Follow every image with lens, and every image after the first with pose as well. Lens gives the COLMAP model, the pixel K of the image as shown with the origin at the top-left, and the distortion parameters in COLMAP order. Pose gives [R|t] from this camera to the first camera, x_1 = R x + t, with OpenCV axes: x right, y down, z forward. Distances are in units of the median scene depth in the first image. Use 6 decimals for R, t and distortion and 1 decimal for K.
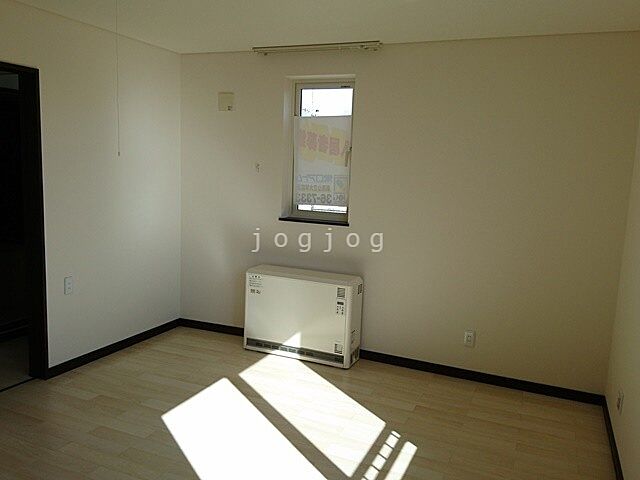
lens RADIAL K [[506.6, 0, 324.7], [0, 506.6, 234.3], [0, 0, 1]] dist [0.070811, -0.045792]
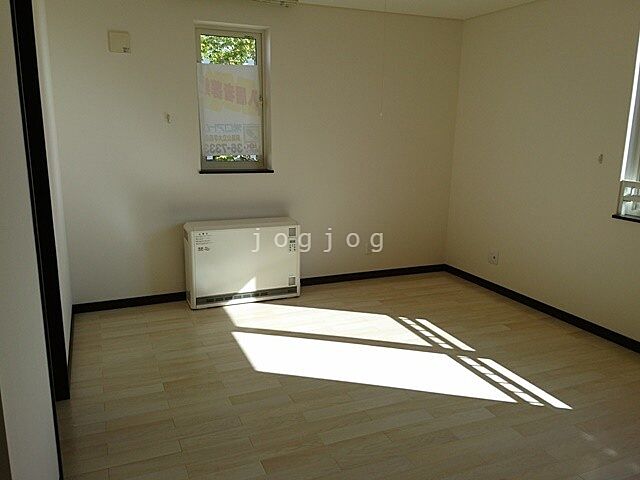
lens RADIAL K [[518.5, 0, 314.4], [0, 518.5, 242.5], [0, 0, 1]] dist [0.016498, -0.011420]
pose [[0.710043, -0.193730, 0.676984, -0.658788], [0.107908, 0.979989, 0.167262, -0.043130], [-0.695841, -0.045711, 0.716740, 0.137758]]
